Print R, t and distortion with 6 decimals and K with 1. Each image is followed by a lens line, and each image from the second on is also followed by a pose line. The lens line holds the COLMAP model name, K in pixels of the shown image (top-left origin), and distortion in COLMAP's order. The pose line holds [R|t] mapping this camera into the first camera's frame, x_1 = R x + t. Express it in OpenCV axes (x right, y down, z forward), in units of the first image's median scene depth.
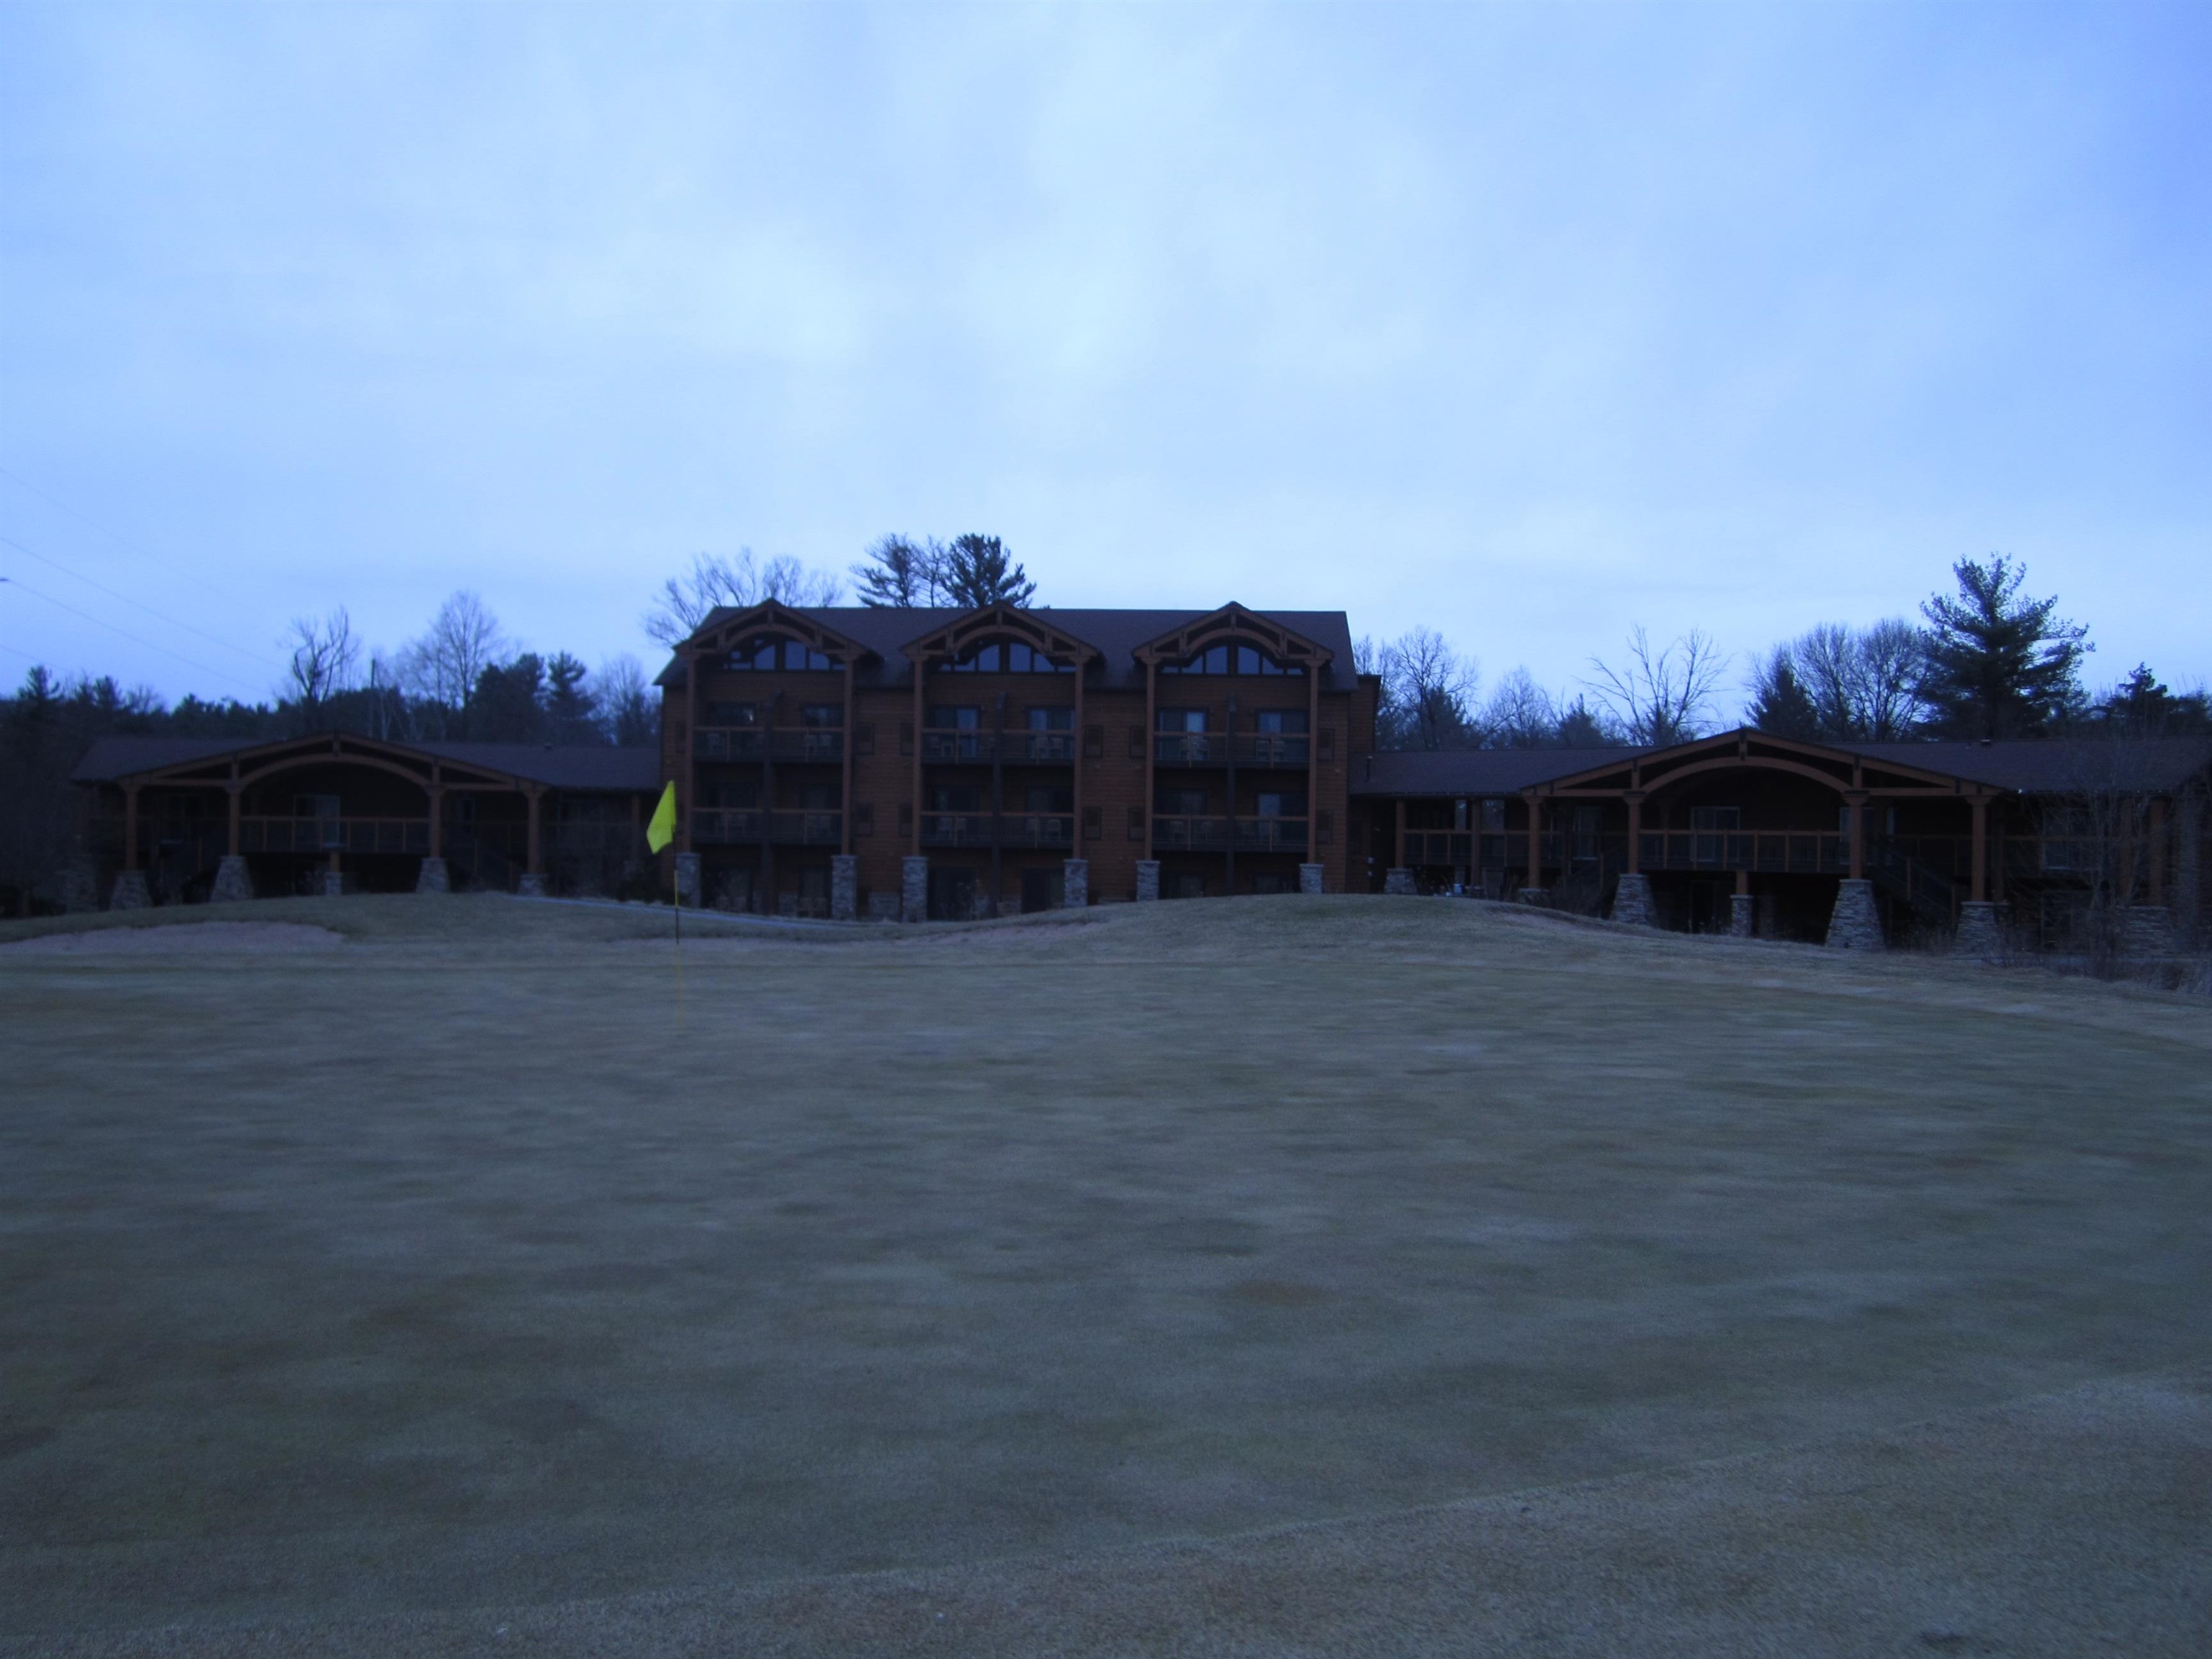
lens RADIAL K [[1764.8, 0, 1107.0], [0, 1764.8, 858.3], [0, 0, 1]] dist [-0.096834, -0.001949]
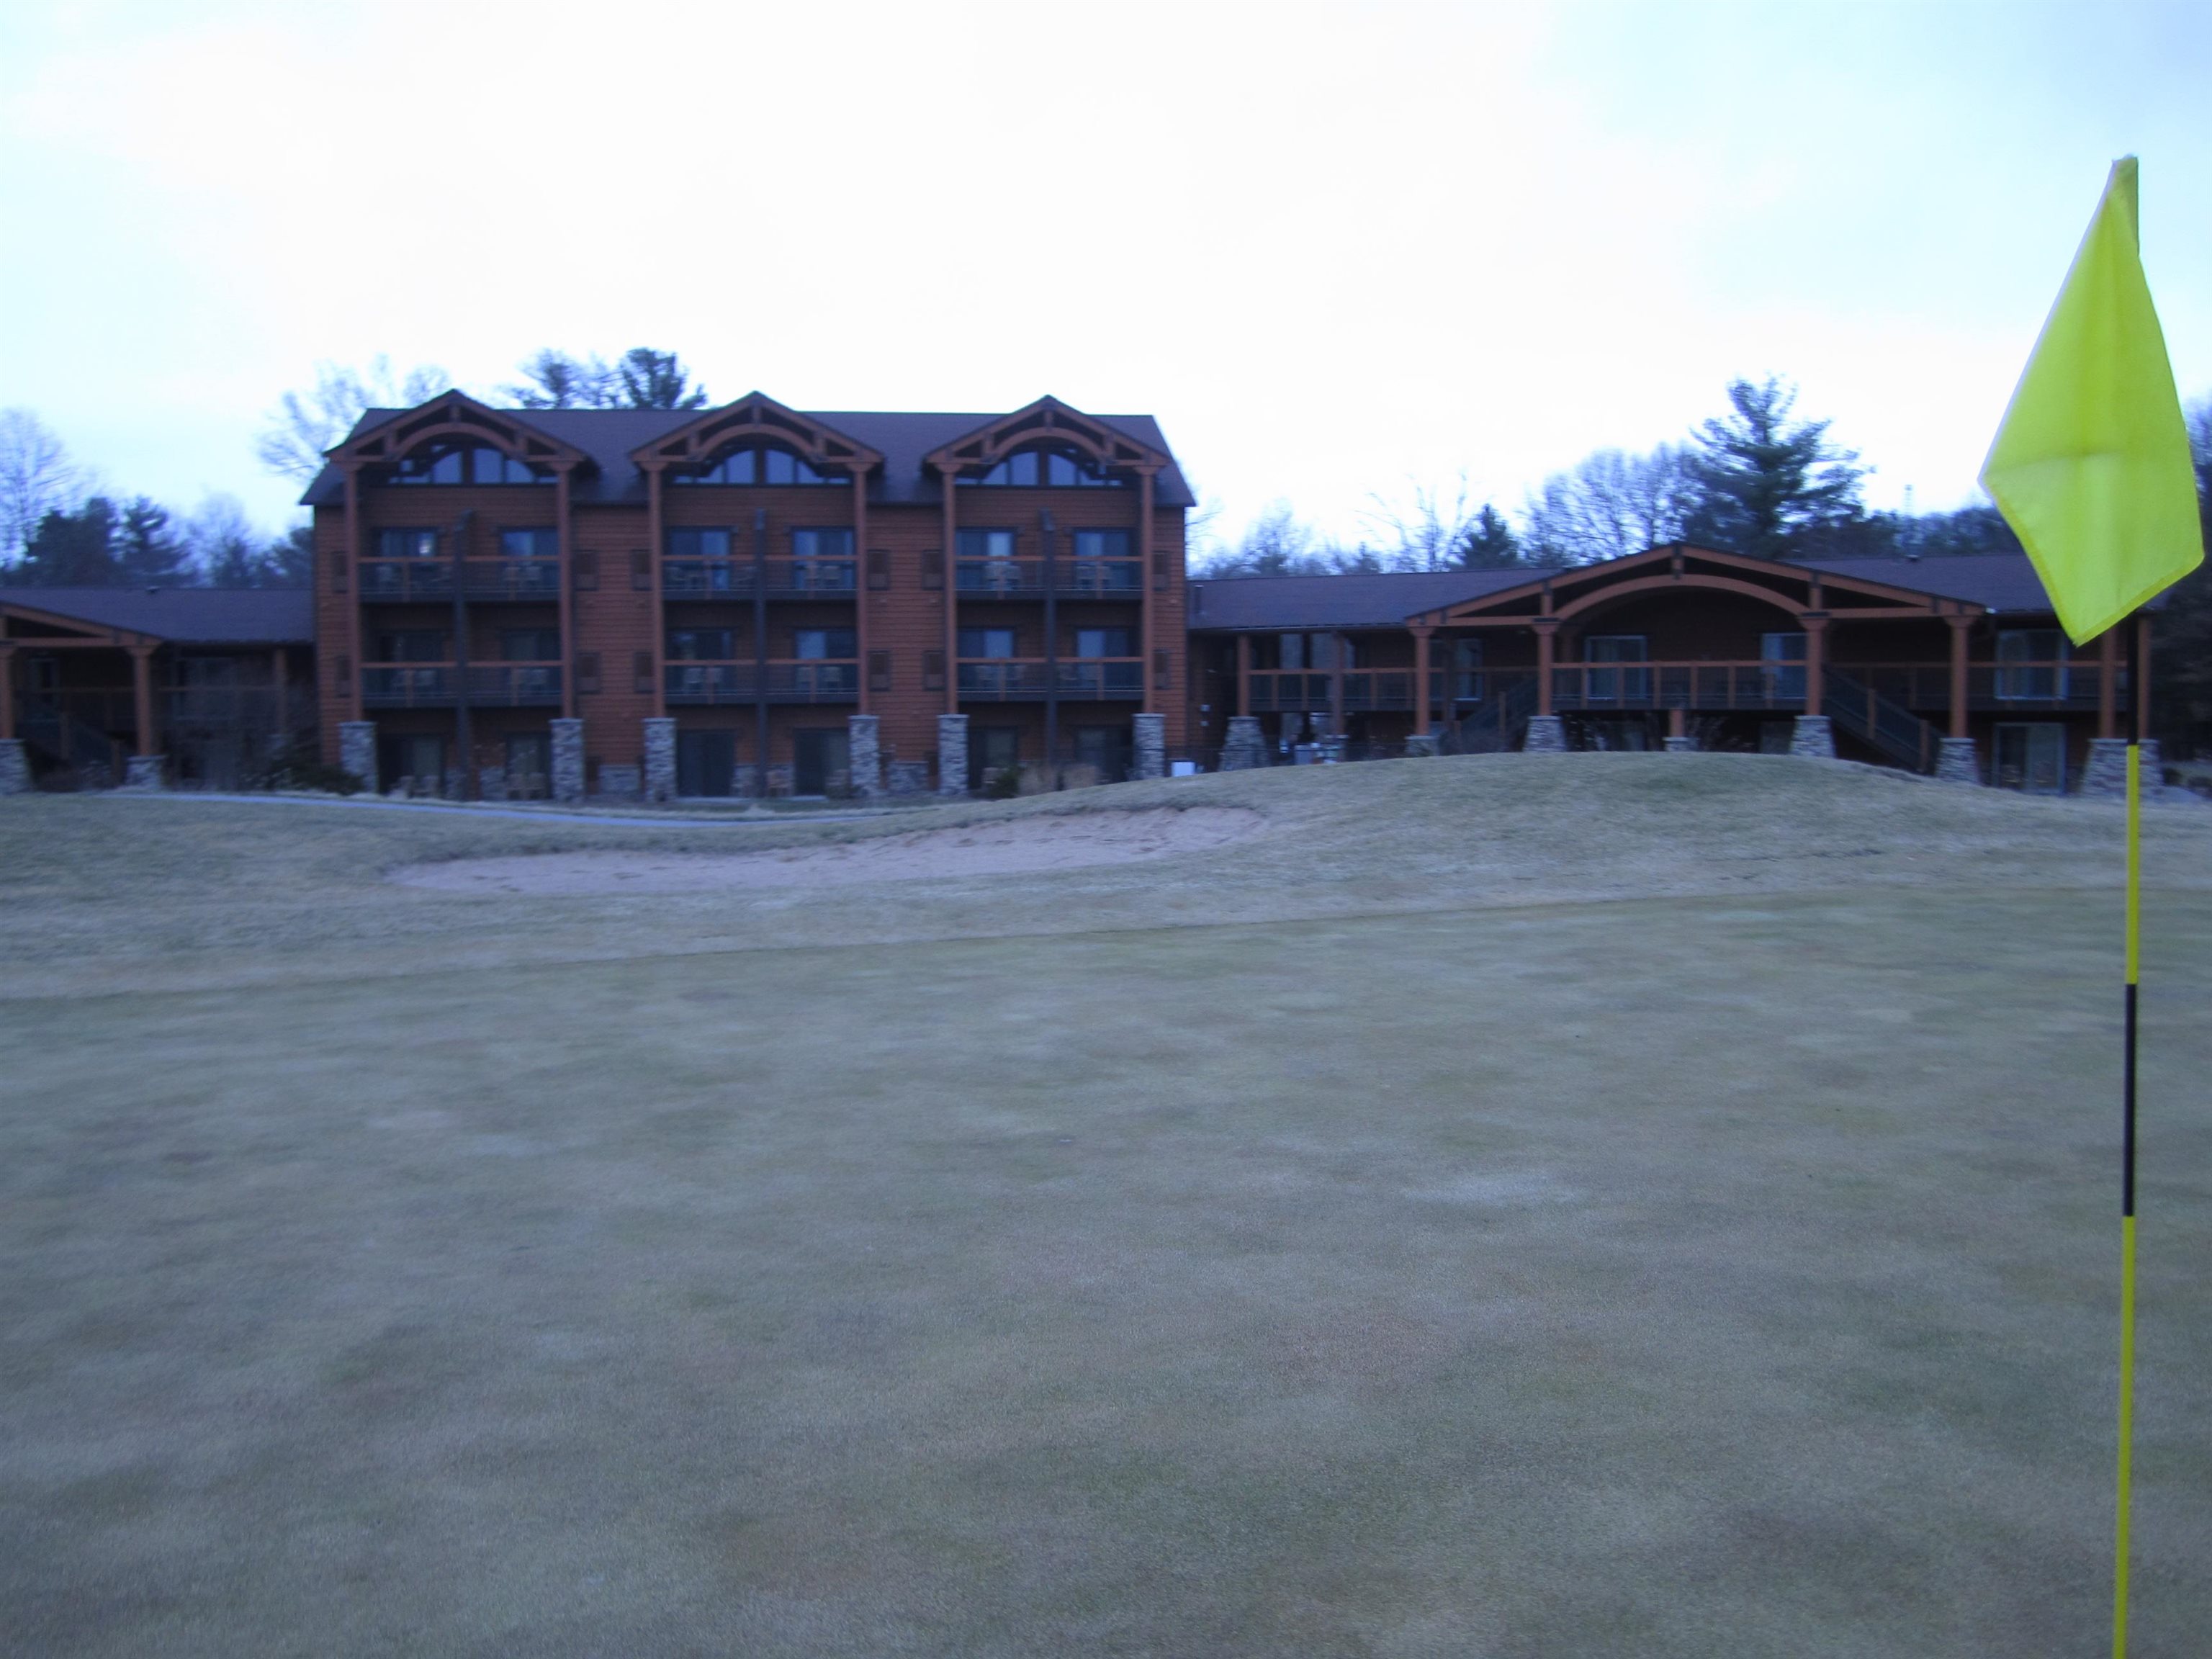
lens RADIAL K [[1791.0, 0, 1106.0], [0, 1791.0, 829.5], [0, 0, 1]] dist [-0.072901, 0.006737]
pose [[0.979466, -0.038047, 0.197989, -0.071608], [0.025187, 0.997430, 0.067071, 0.000505], [-0.200032, -0.060707, 0.977907, 0.168355]]
